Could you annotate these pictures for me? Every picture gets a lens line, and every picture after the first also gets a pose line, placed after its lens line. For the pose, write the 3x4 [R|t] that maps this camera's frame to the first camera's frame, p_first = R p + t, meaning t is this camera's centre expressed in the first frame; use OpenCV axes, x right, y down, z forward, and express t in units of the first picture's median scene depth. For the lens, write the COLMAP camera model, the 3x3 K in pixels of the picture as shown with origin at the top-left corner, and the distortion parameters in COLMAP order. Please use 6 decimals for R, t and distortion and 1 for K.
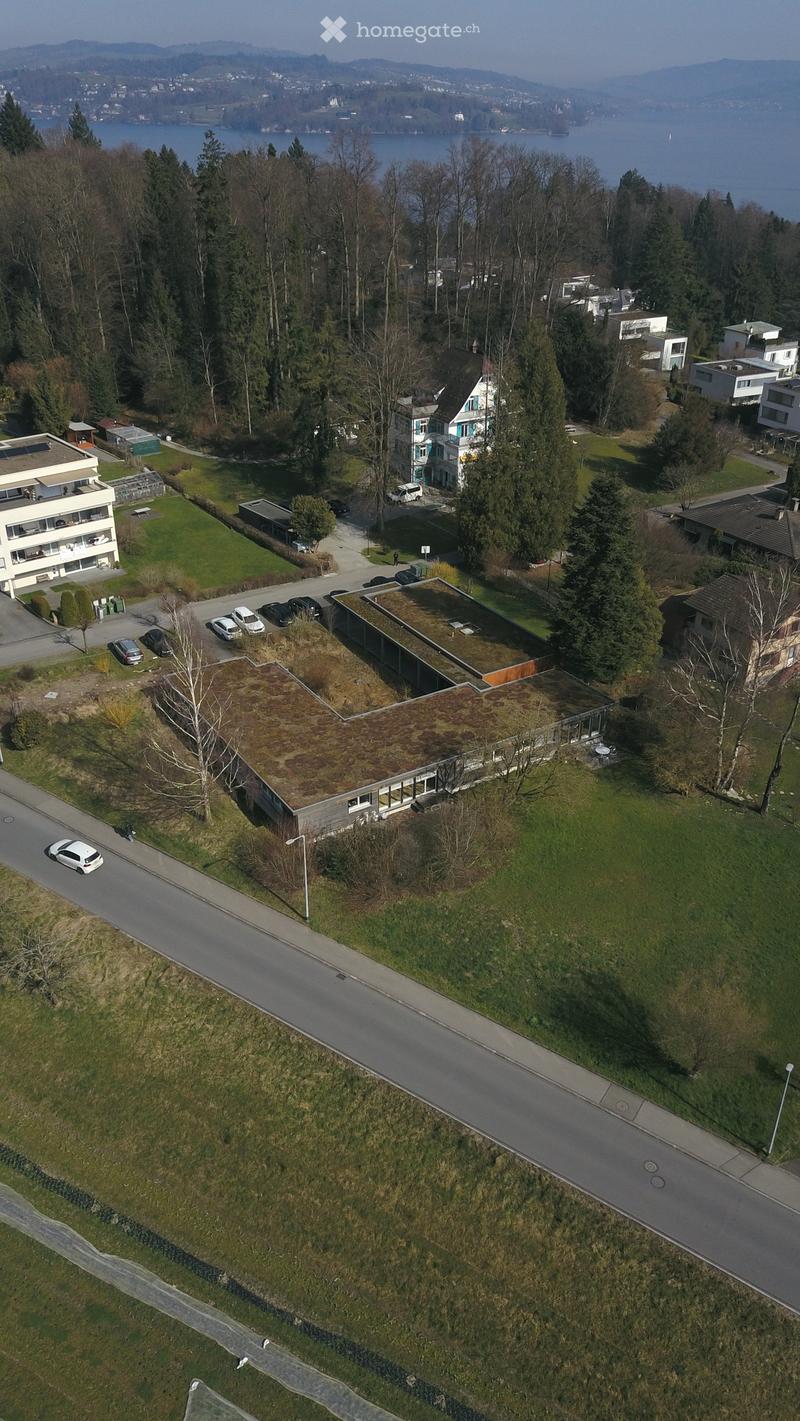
lens RADIAL K [[1091.7, 0, 411.2], [0, 1091.7, 756.4], [0, 0, 1]] dist [0.020382, -0.017607]
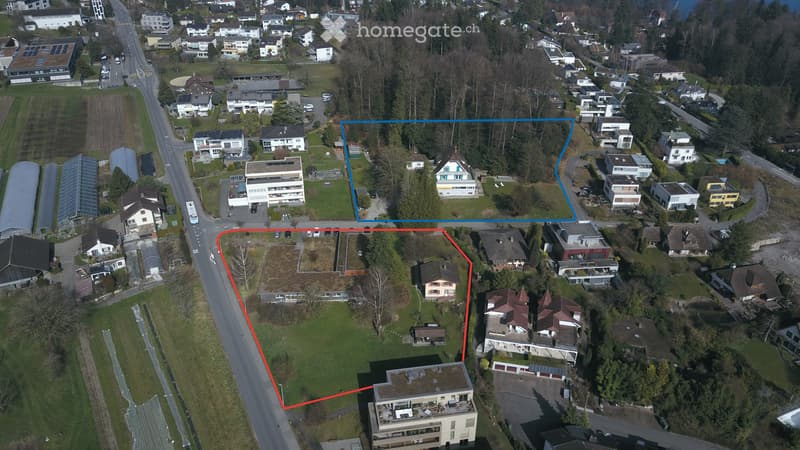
lens RADIAL K [[614.6, 0, 400.0], [0, 614.6, 219.0], [0, 0, 1]] dist [0.020382, -0.017607]
pose [[0.862243, 0.247903, -0.441679, 0.668354], [-0.260822, 0.964844, 0.032366, -0.221245], [0.434175, 0.087292, 0.896589, -0.418703]]
